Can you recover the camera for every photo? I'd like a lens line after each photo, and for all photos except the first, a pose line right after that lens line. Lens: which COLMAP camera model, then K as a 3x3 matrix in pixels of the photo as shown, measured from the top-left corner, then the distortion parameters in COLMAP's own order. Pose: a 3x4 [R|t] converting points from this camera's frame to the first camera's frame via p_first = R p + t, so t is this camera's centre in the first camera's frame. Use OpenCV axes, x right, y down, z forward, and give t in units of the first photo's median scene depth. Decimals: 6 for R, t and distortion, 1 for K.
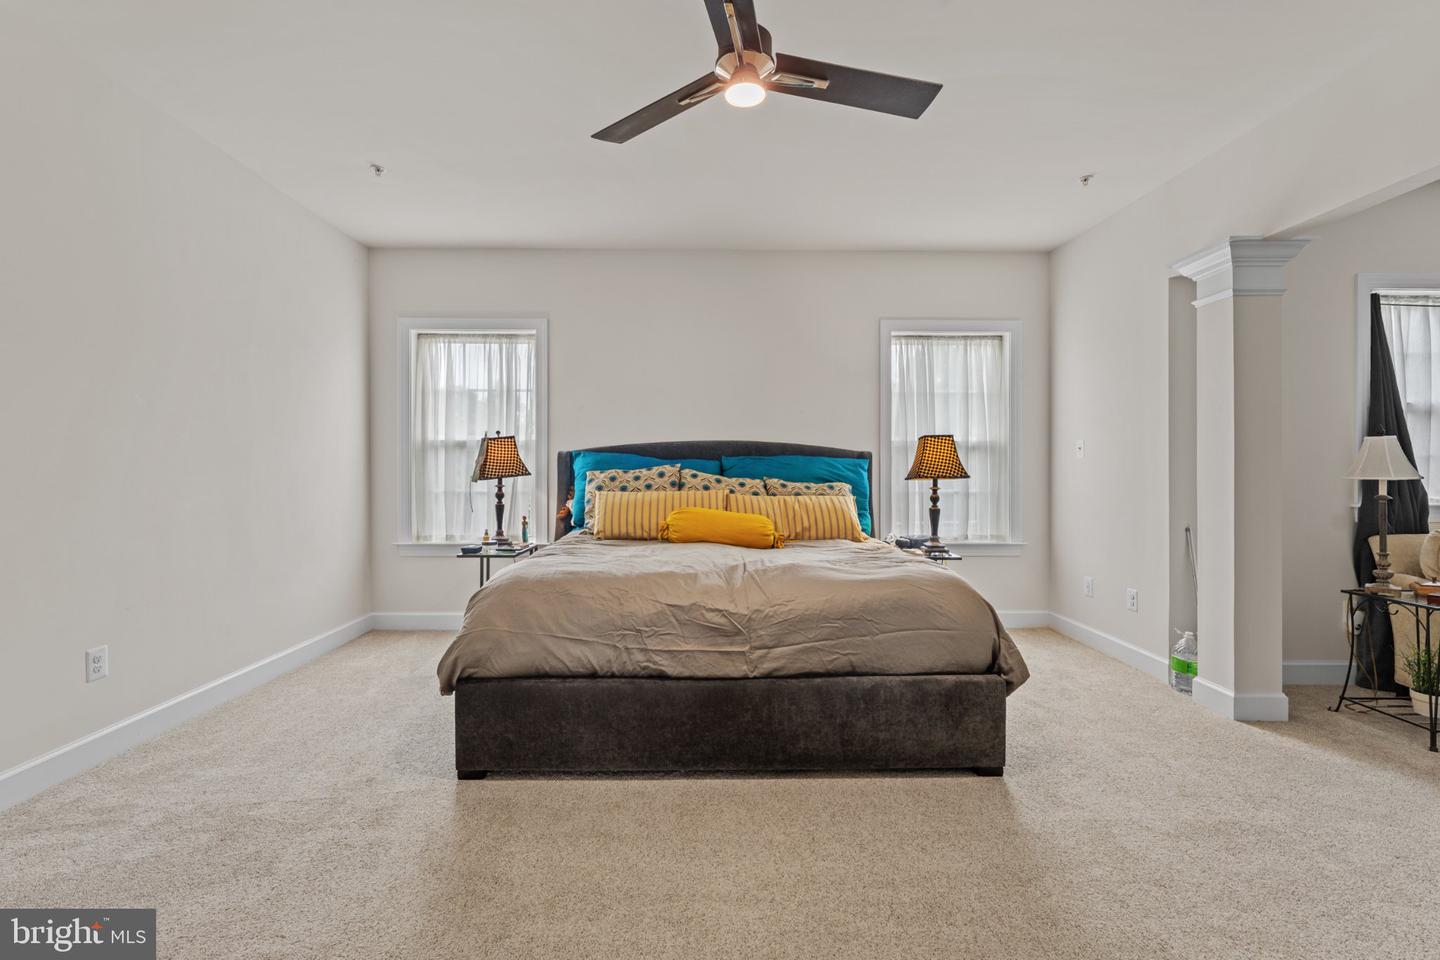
lens RADIAL K [[633.4, 0, 723.8], [0, 633.4, 478.5], [0, 0, 1]] dist [0.004668, 0.000010]
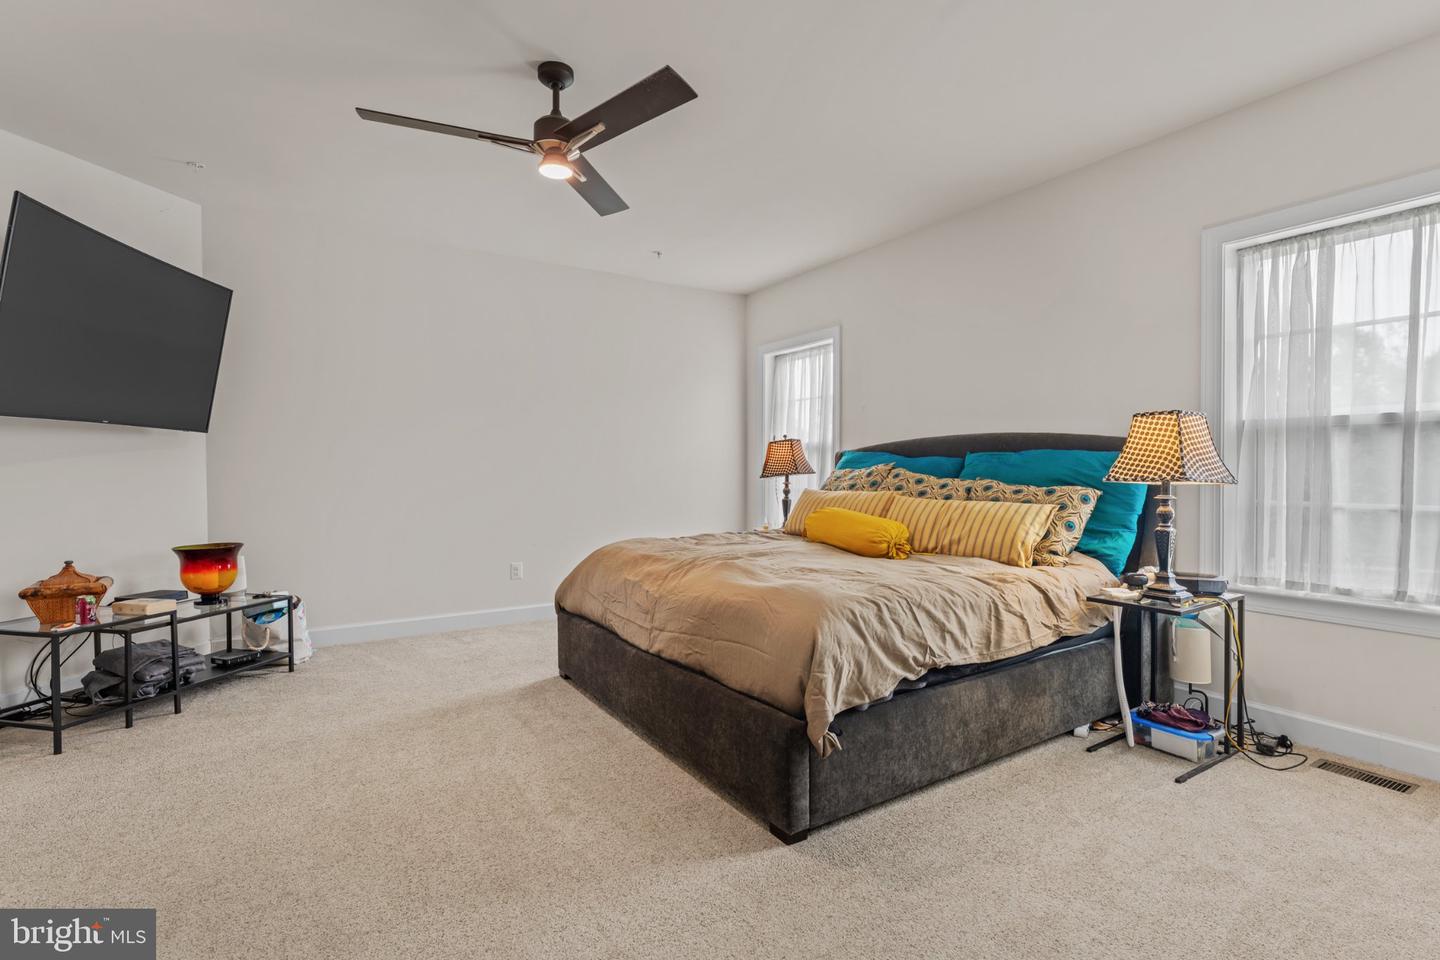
lens RADIAL K [[679.8, 0, 727.7], [0, 679.8, 485.2], [0, 0, 1]] dist [-0.010323, 0.000002]
pose [[0.537400, 0.017813, -0.843139, 0.623407], [-0.011664, 0.999838, 0.013689, -0.000490], [0.843247, 0.002478, 0.537521, 0.260129]]
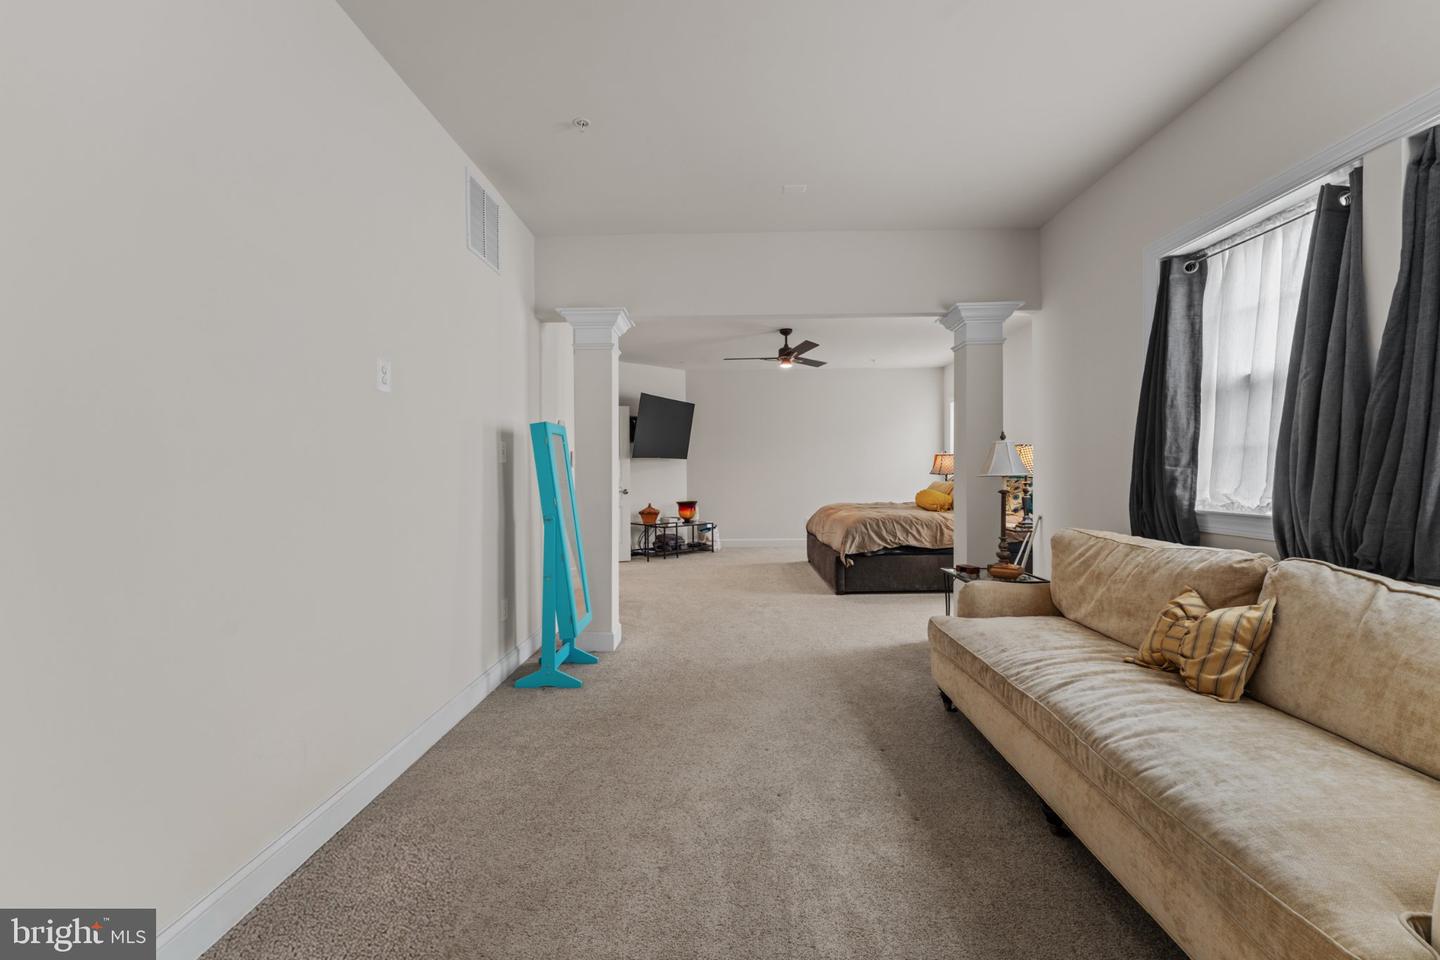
lens RADIAL K [[578.4, 0, 719.3], [0, 578.4, 478.2], [0, 0, 1]] dist [0.000616, 0.000216]
pose [[-0.034685, 0.006223, -0.999379, 1.436012], [-0.008015, 0.999947, 0.006505, 0.002193], [0.999366, 0.008235, -0.034633, 0.336130]]
